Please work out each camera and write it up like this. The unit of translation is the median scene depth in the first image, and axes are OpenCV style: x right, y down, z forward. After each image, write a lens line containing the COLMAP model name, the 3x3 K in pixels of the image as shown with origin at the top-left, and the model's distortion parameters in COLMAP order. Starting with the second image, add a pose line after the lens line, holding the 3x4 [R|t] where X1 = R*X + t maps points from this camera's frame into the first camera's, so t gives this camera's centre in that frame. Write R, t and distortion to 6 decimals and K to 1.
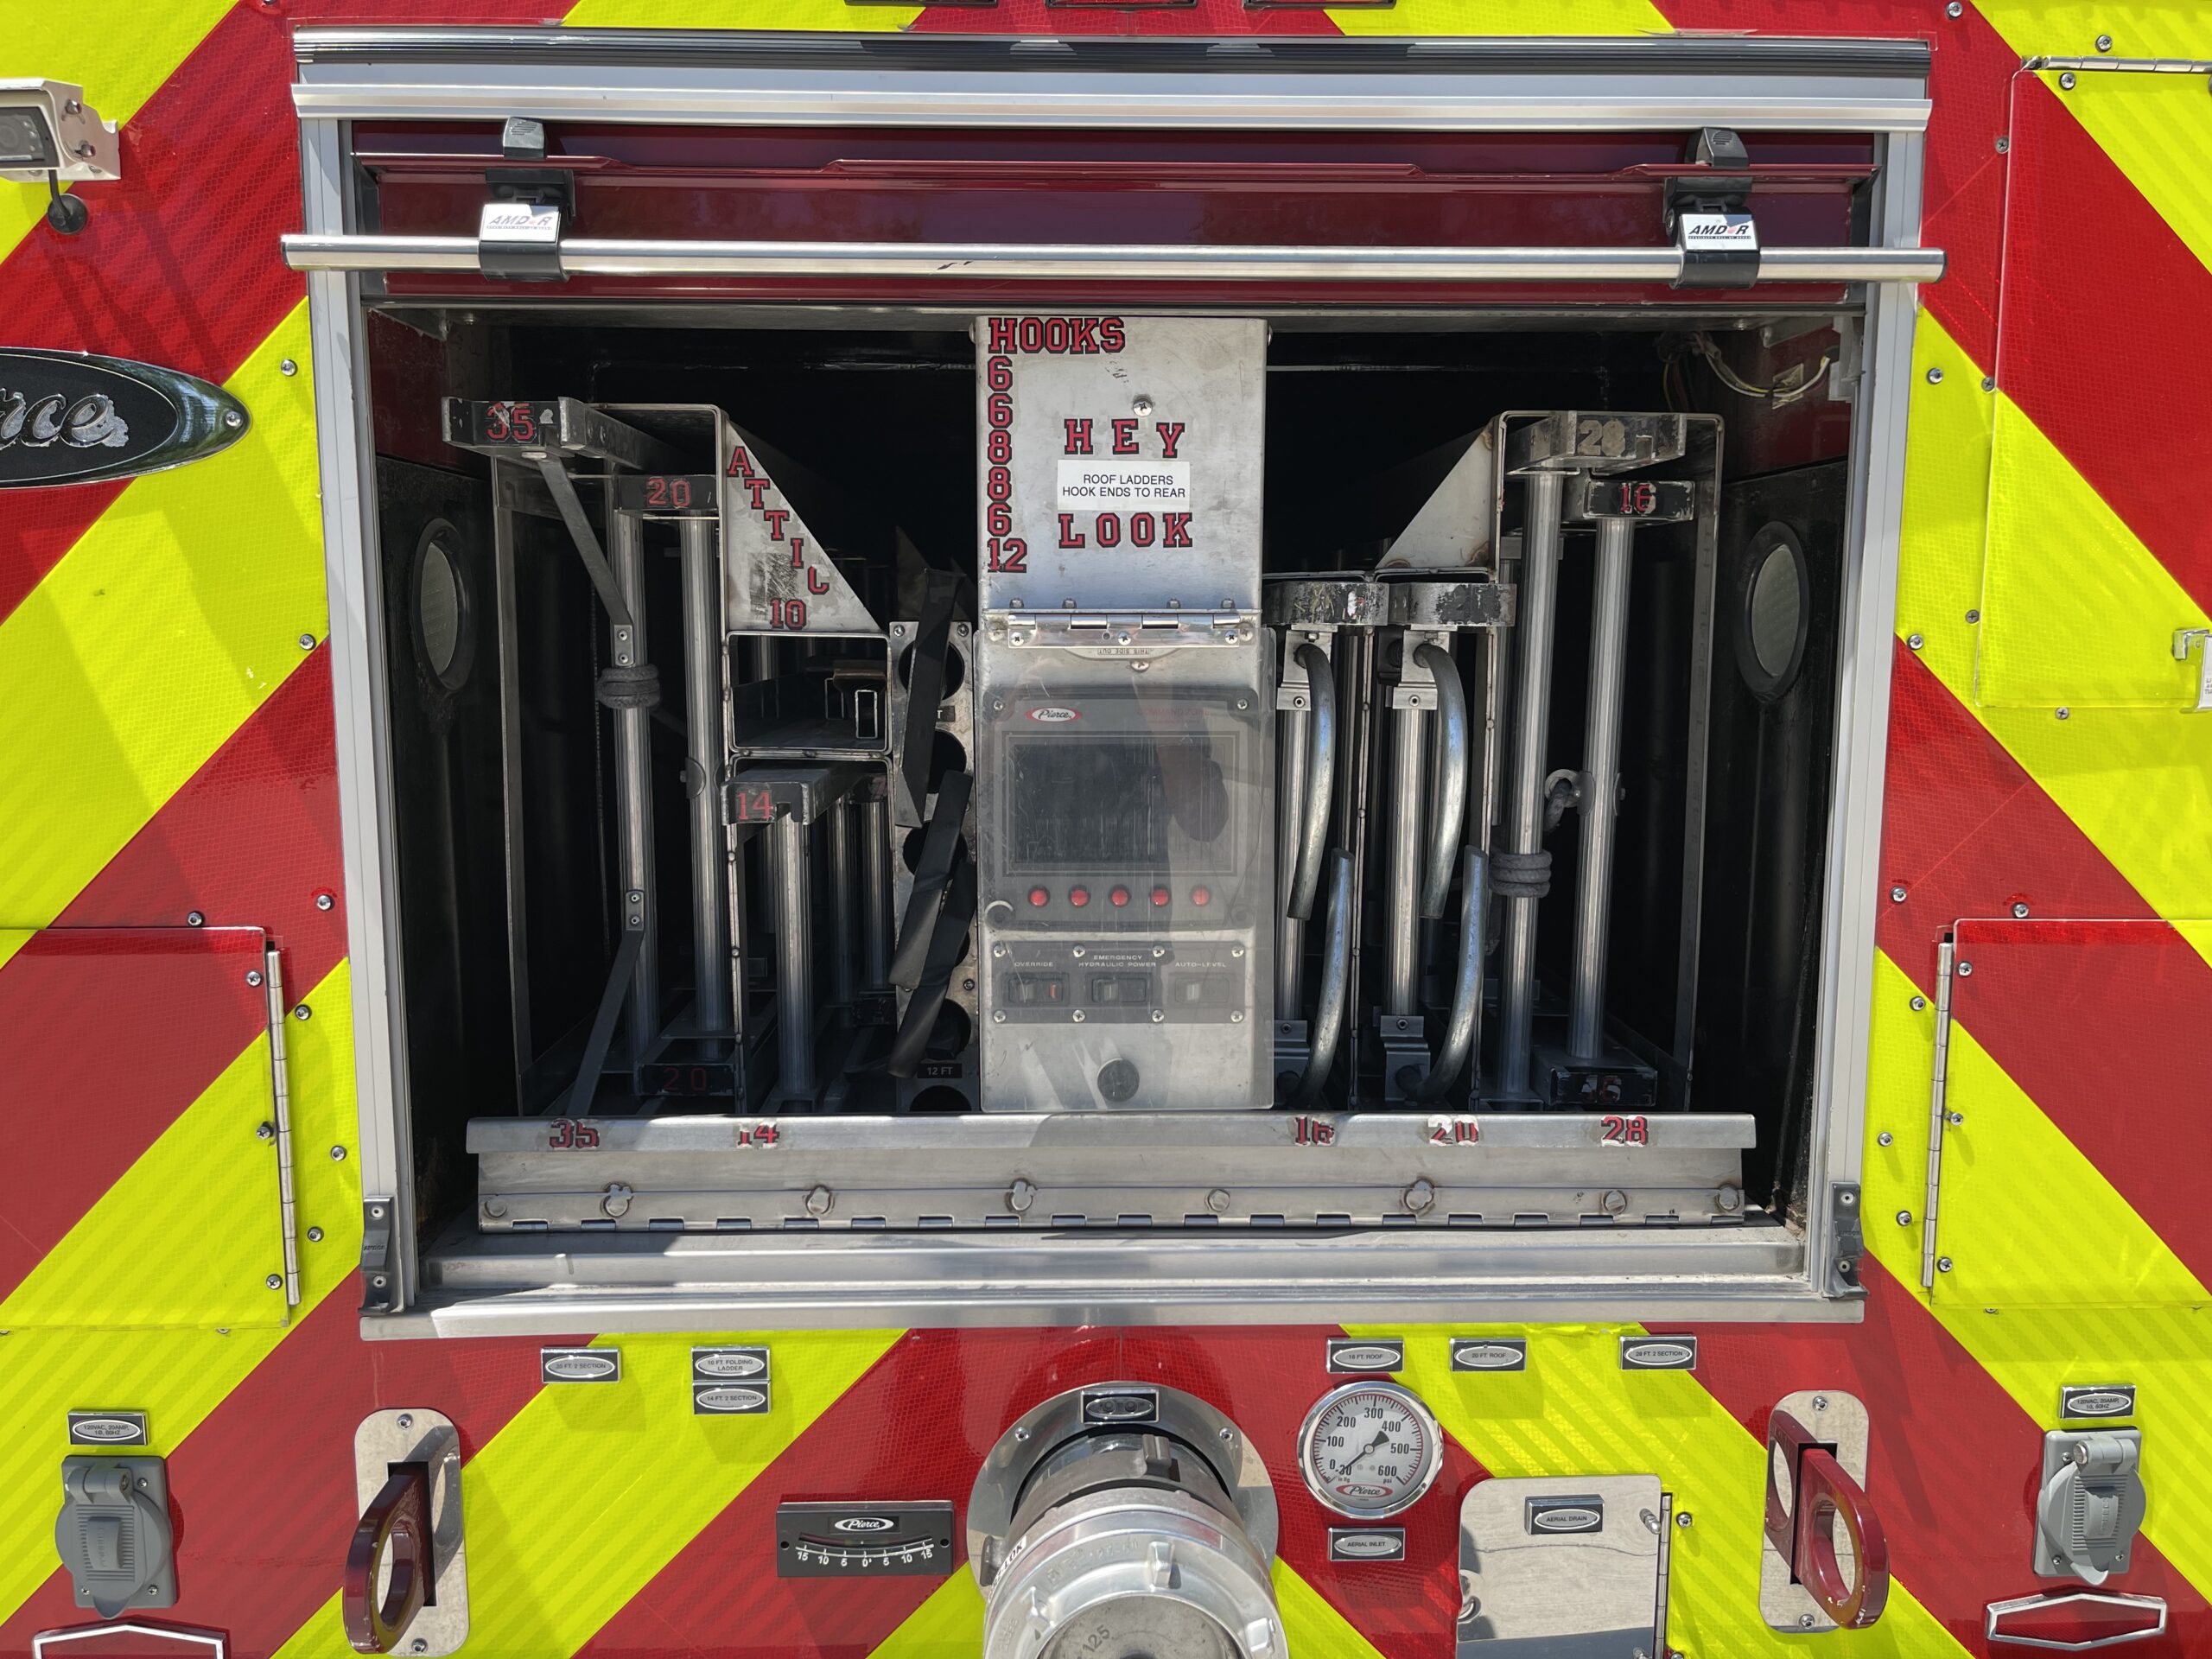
lens RADIAL K [[1682.3, 0, 1106.2], [0, 1682.3, 846.3], [0, 0, 1]] dist [0.104295, -0.291101]
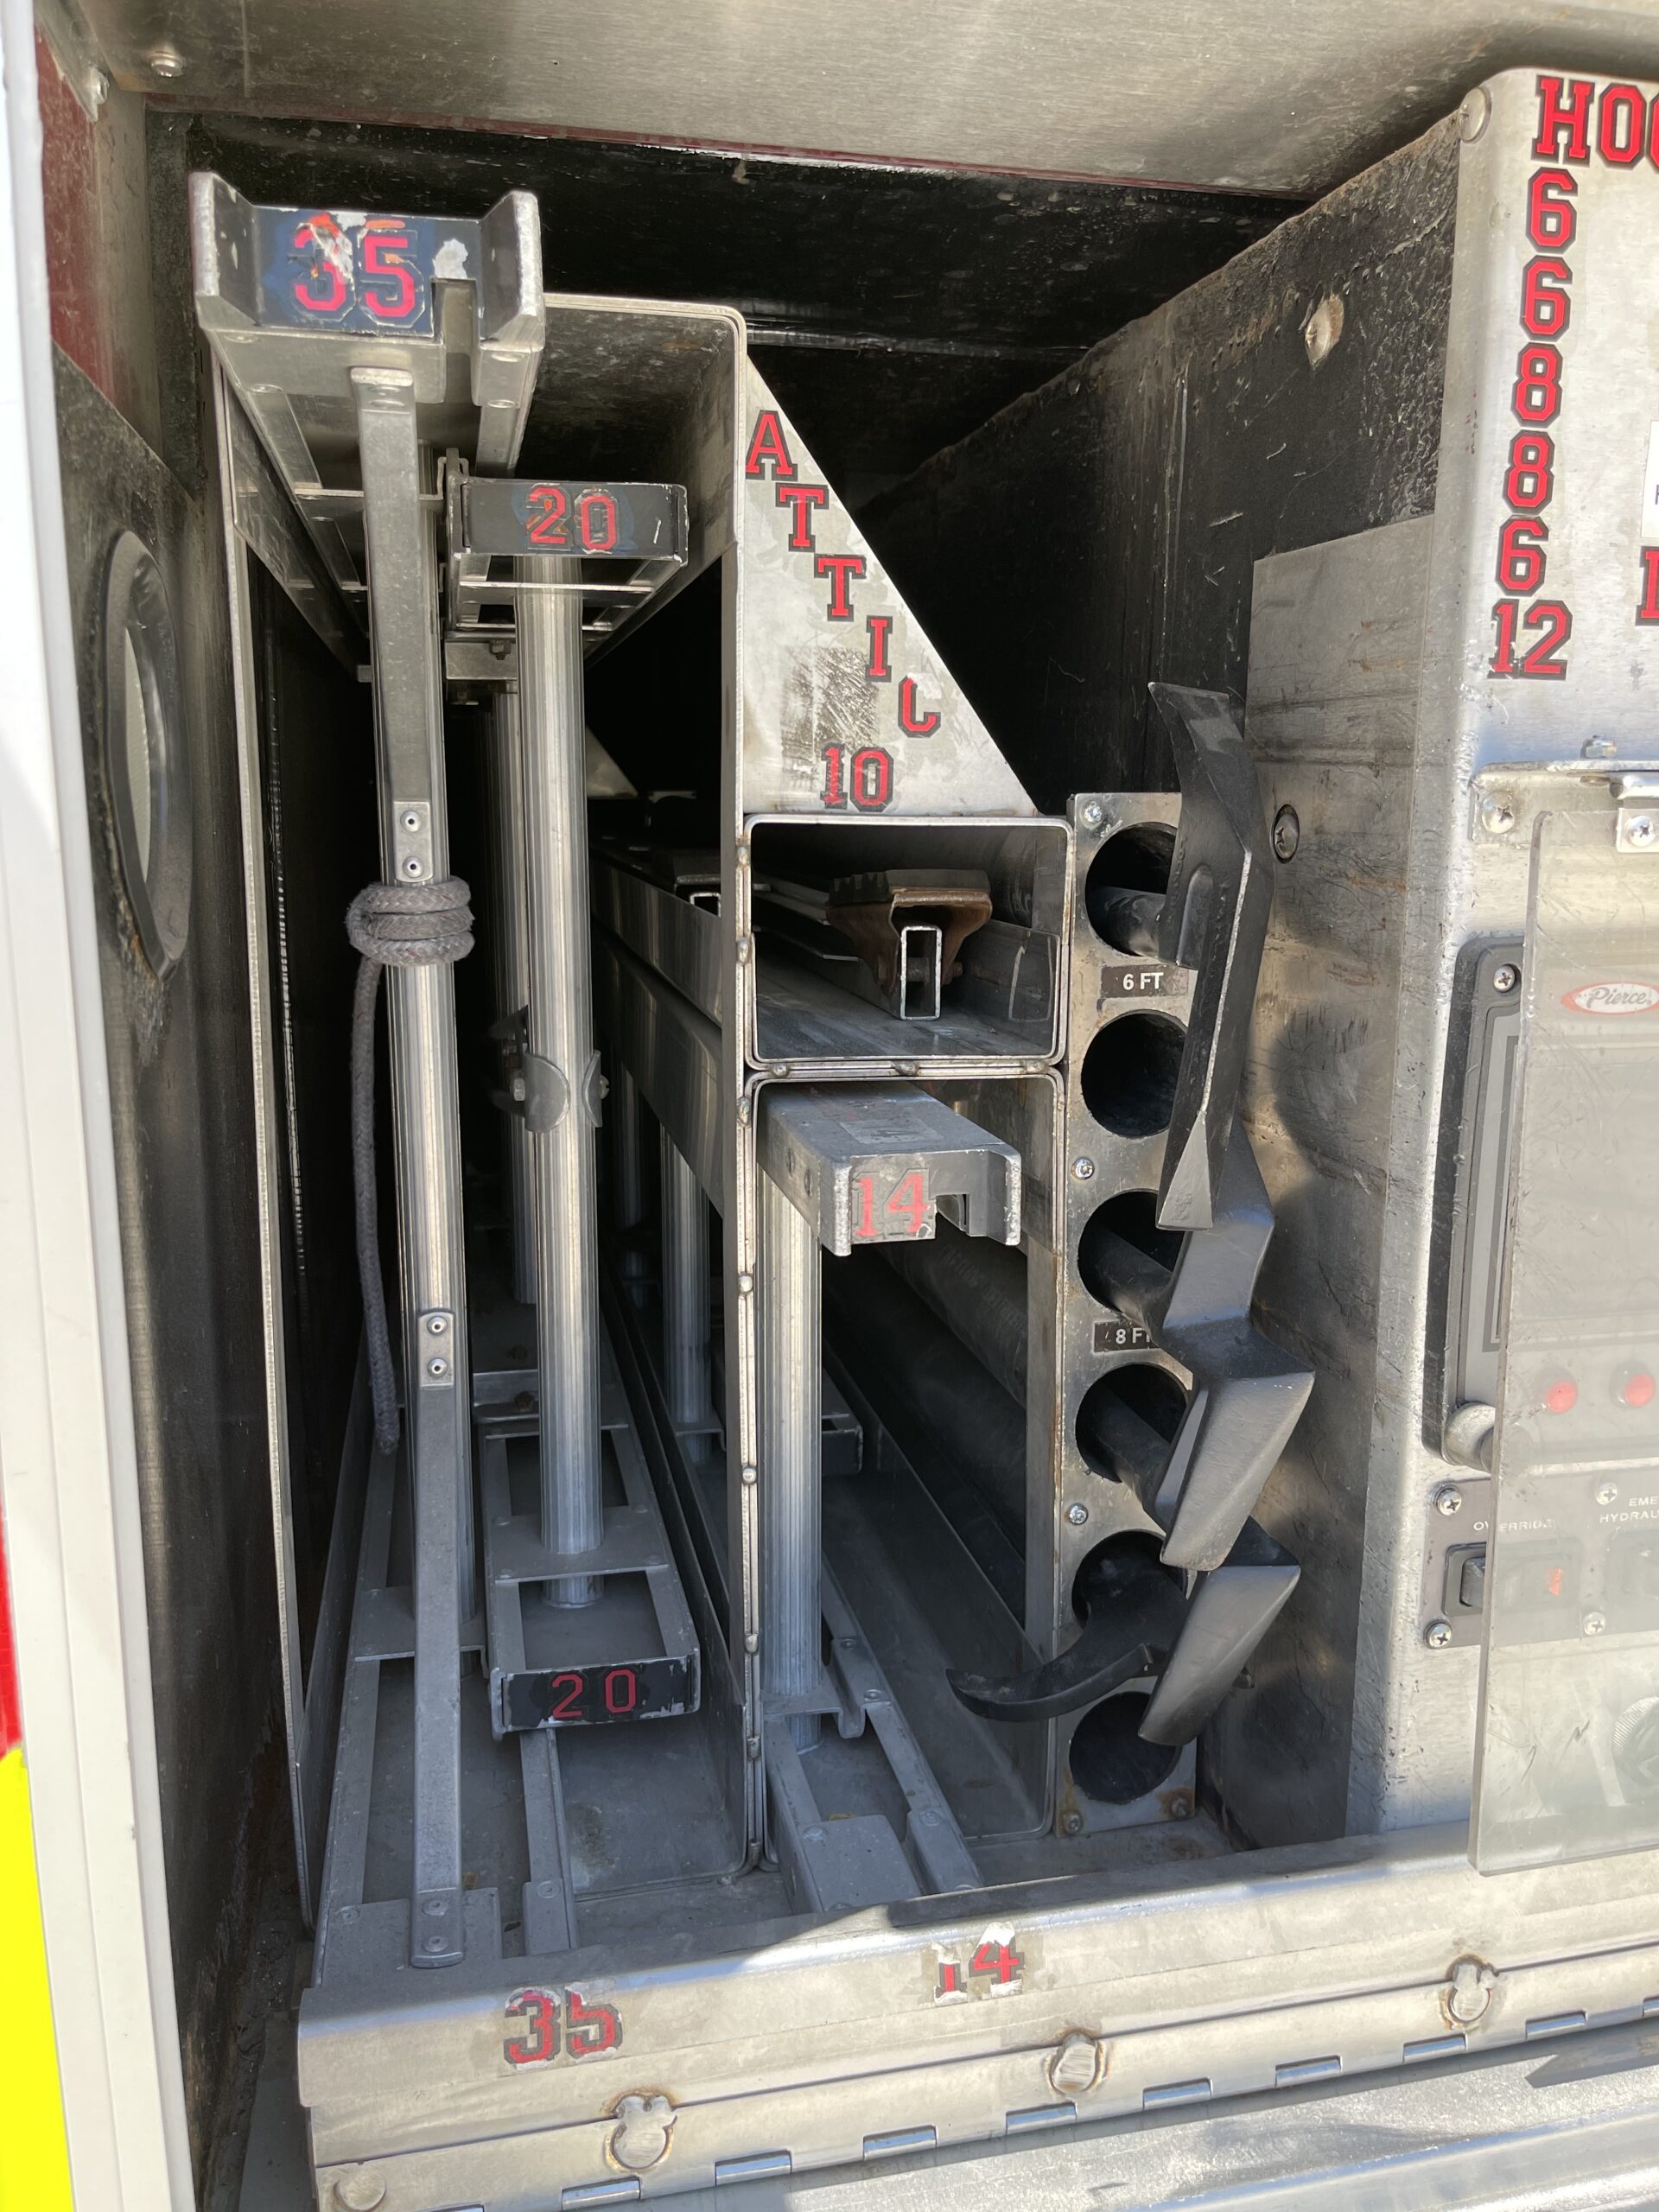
lens RADIAL K [[1687.0, 0, 844.1], [0, 1687.0, 1104.0], [0, 0, 1]] dist [0.057015, -0.079325]
pose [[0.980797, -0.031938, 0.192399, -0.312063], [0.023052, 0.998569, 0.048250, -0.074010], [-0.193665, -0.042888, 0.980130, 0.572130]]
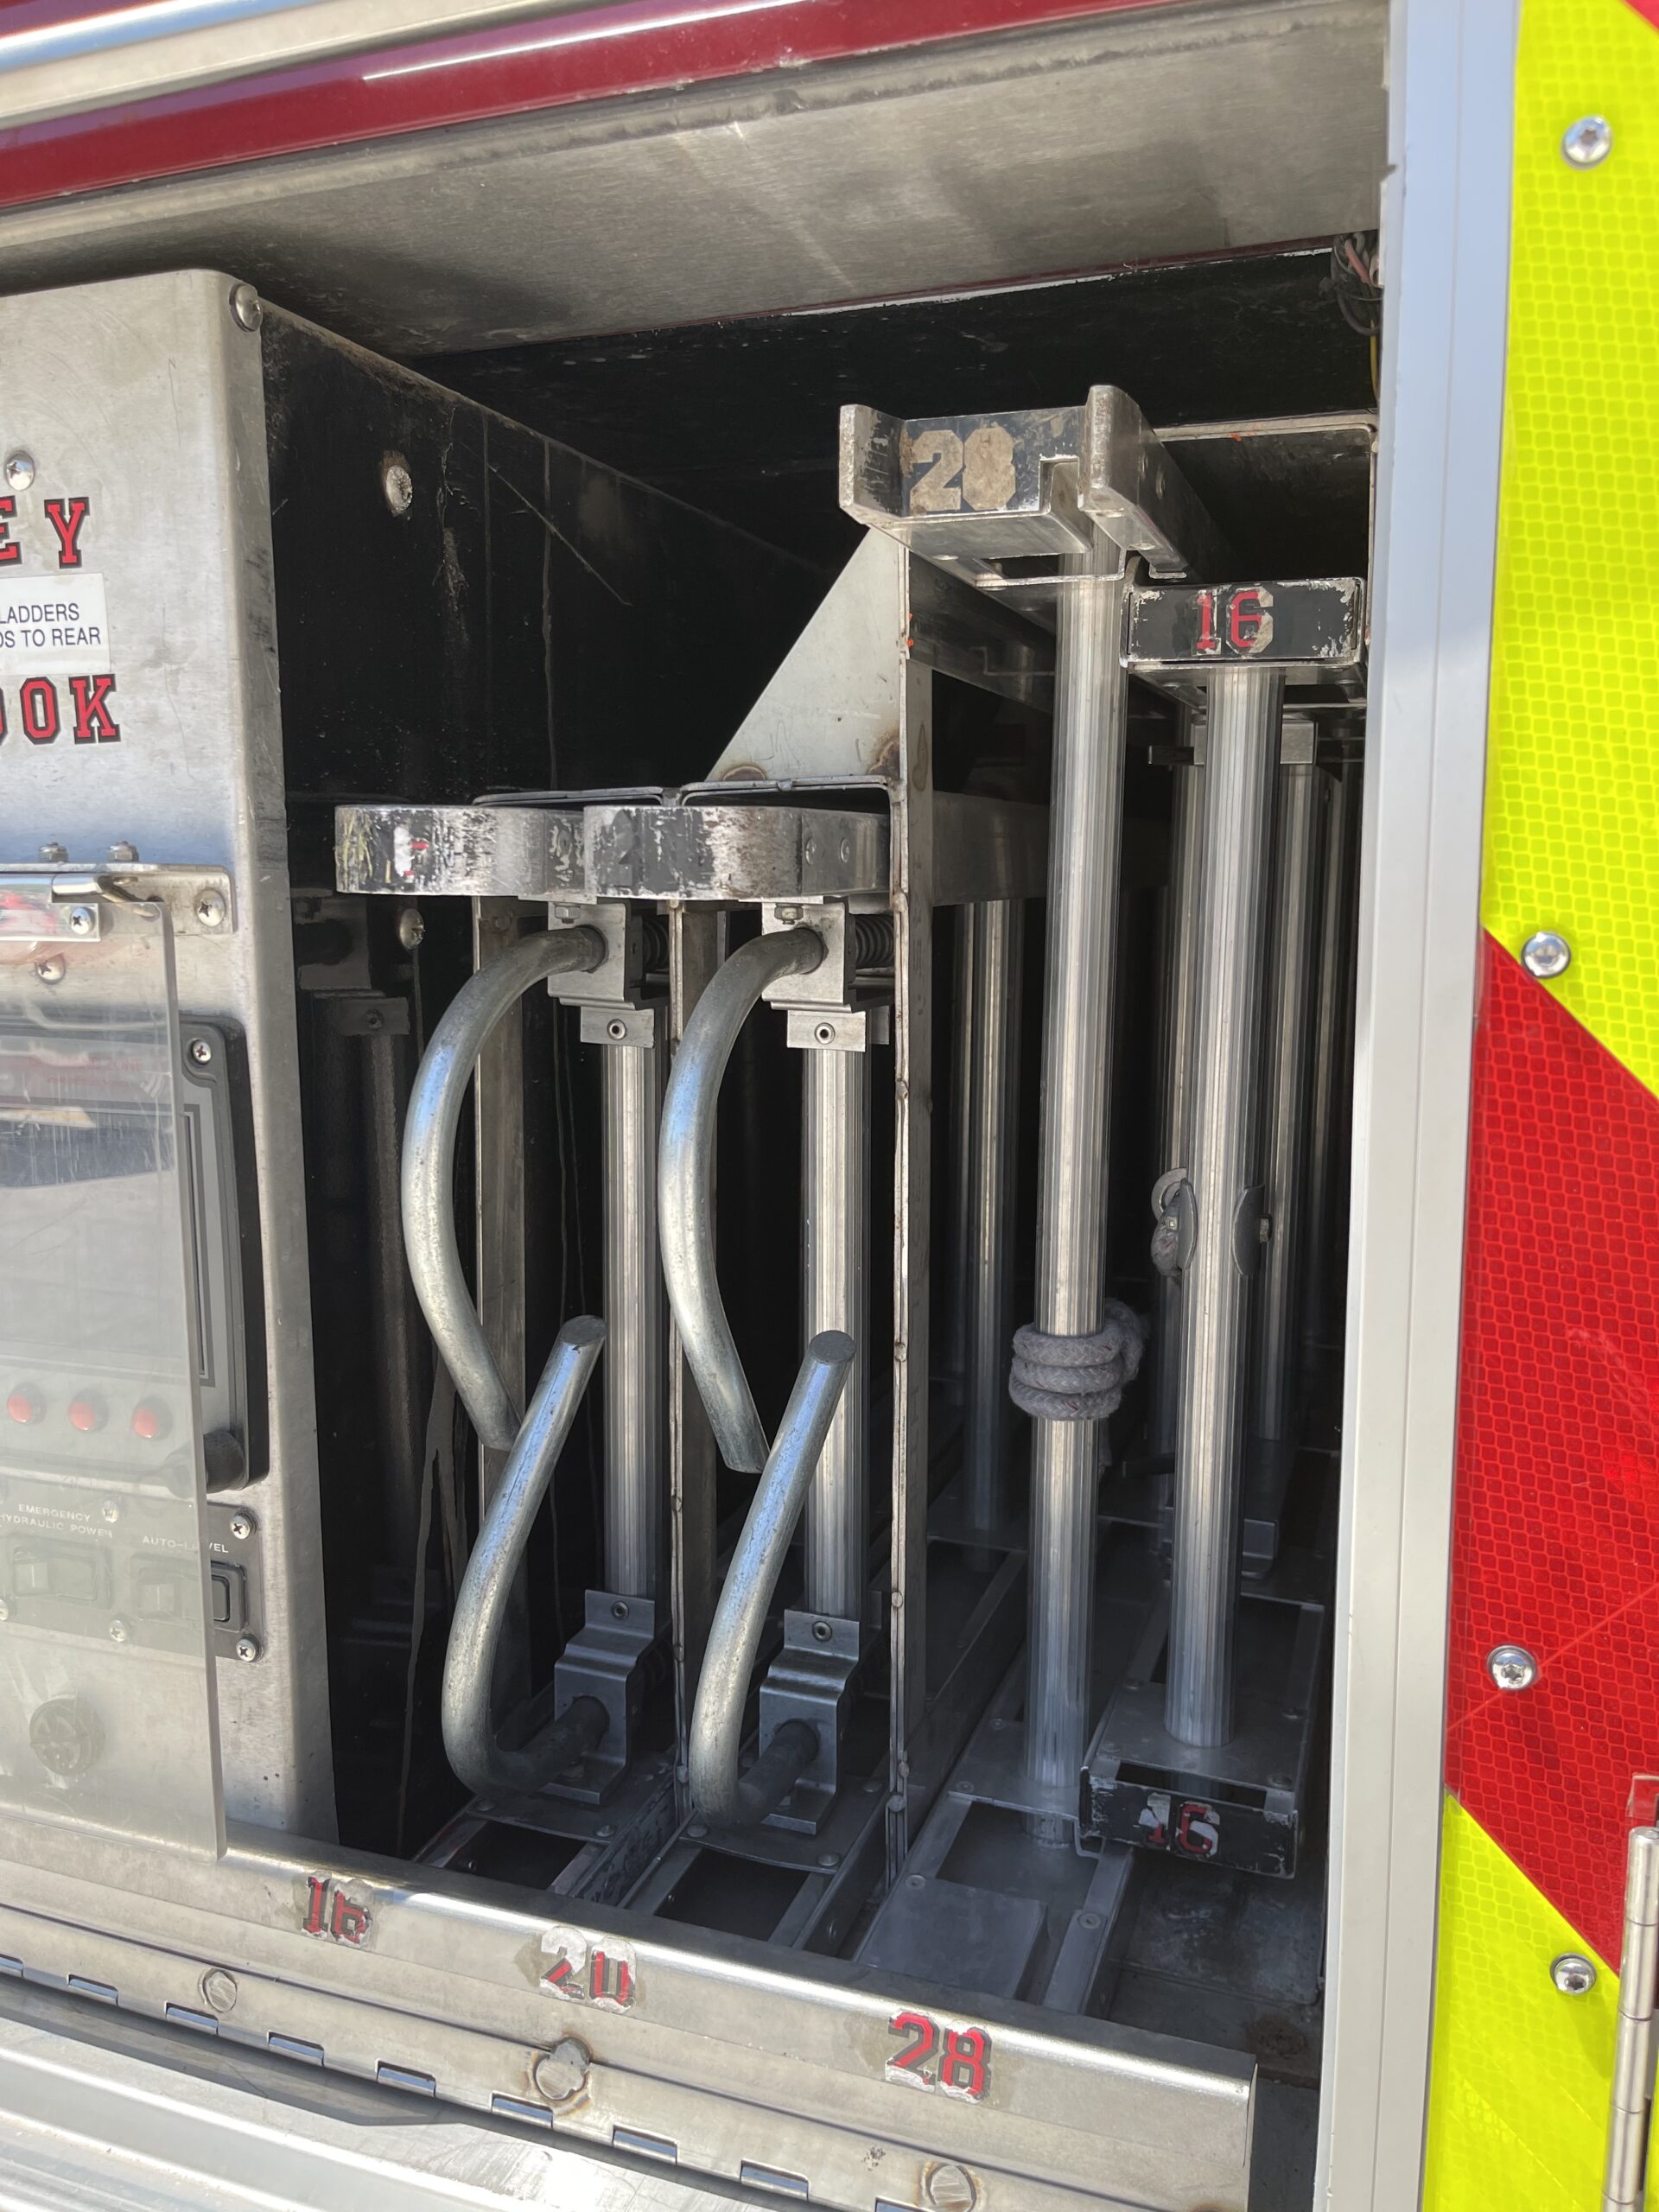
lens RADIAL K [[1687.0, 0, 844.1], [0, 1687.0, 1104.0], [0, 0, 1]] dist [0.057015, -0.079325]
pose [[0.933648, 0.042577, -0.355652, 0.426078], [-0.040870, 0.999089, 0.012314, -0.080473], [0.355852, 0.003039, 0.934537, 0.577672]]
